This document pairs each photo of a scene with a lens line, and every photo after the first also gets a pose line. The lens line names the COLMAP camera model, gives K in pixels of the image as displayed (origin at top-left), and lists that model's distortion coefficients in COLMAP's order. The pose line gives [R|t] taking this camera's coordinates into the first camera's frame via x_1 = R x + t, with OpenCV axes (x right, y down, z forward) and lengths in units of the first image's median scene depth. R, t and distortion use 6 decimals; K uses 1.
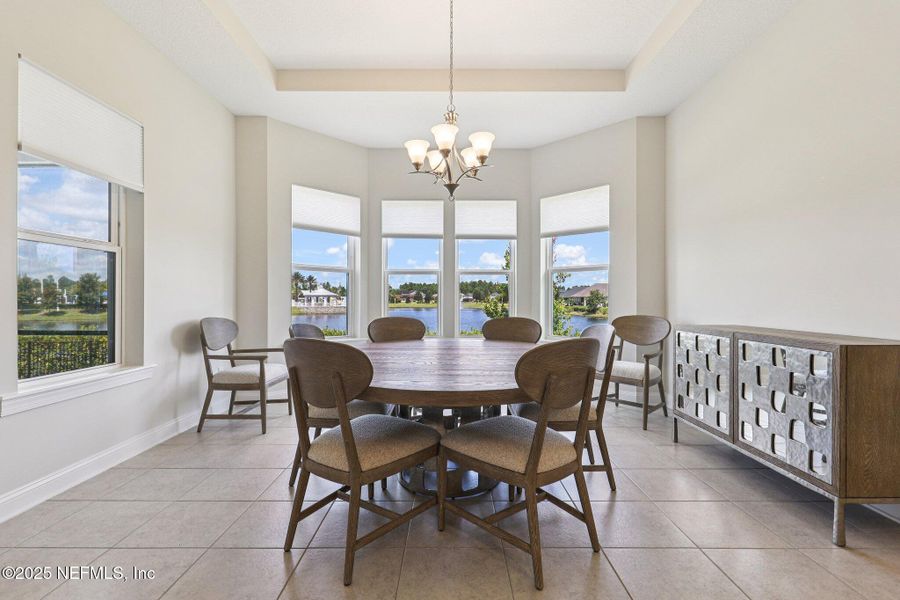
lens RADIAL K [[415.0, 0, 451.5], [0, 415.0, 300.6], [0, 0, 1]] dist [0.000560, 0.000011]
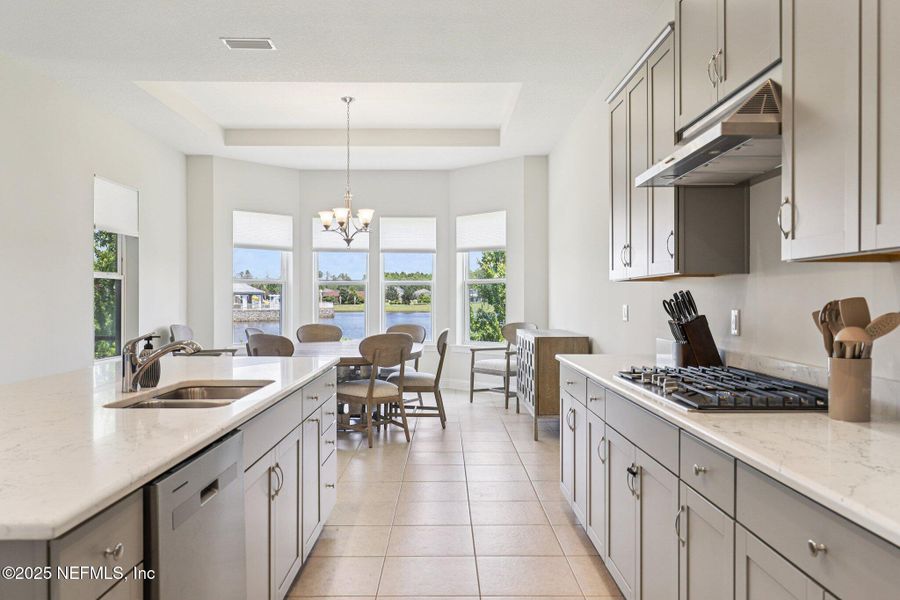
lens RADIAL K [[667.9, 0, 450.0], [0, 667.9, 300.0], [0, 0, 1]] dist [0.022174, -0.000523]
pose [[0.999996, -0.000689, 0.002863, 0.273948], [0.000687, 0.999999, 0.000776, -0.037241], [-0.002863, -0.000774, 0.999996, -1.106583]]
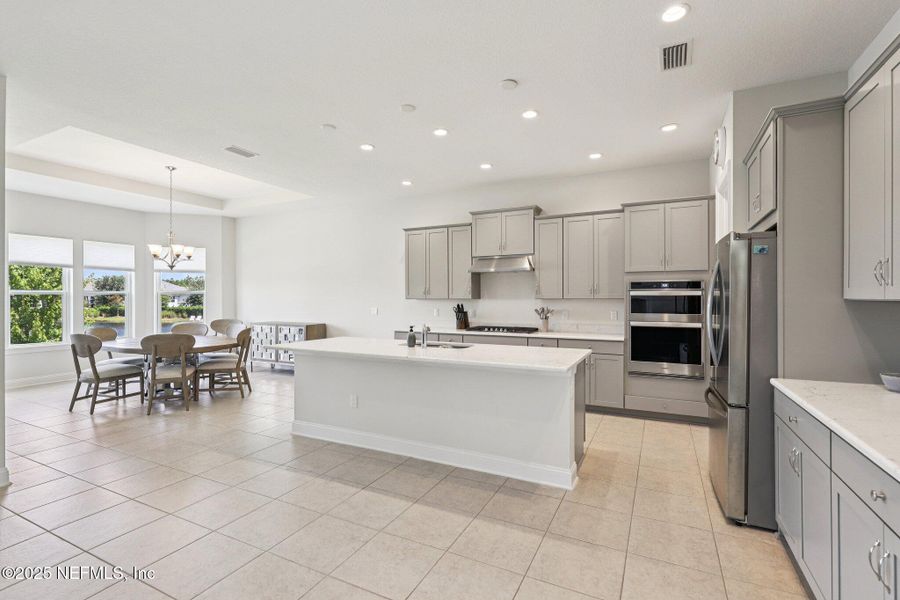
lens RADIAL K [[415.1, 0, 449.4], [0, 415.1, 297.8], [0, 0, 1]] dist [0.000185, -0.000204]
pose [[0.451183, -0.001674, 0.892430, -0.962223], [0.003341, 0.999994, 0.000187, -0.073102], [-0.892425, 0.002897, 0.451186, -0.977262]]
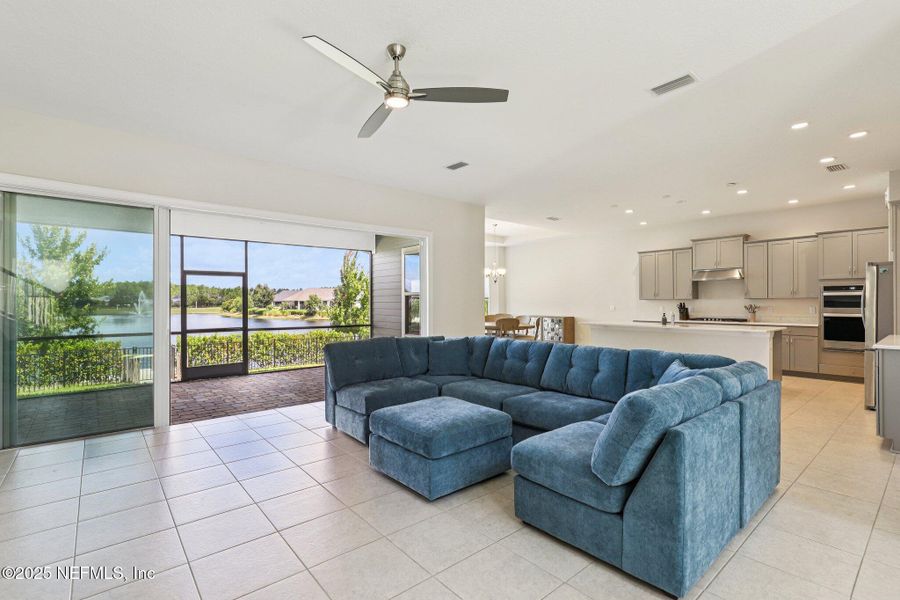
lens RADIAL K [[415.0, 0, 451.5], [0, 415.0, 300.6], [0, 0, 1]] dist [0.000560, 0.000011]
pose [[0.765846, 0.002485, 0.643020, -2.062530], [0.002364, 0.999975, -0.006679, -0.045778], [-0.643020, 0.006635, 0.765820, -1.256378]]
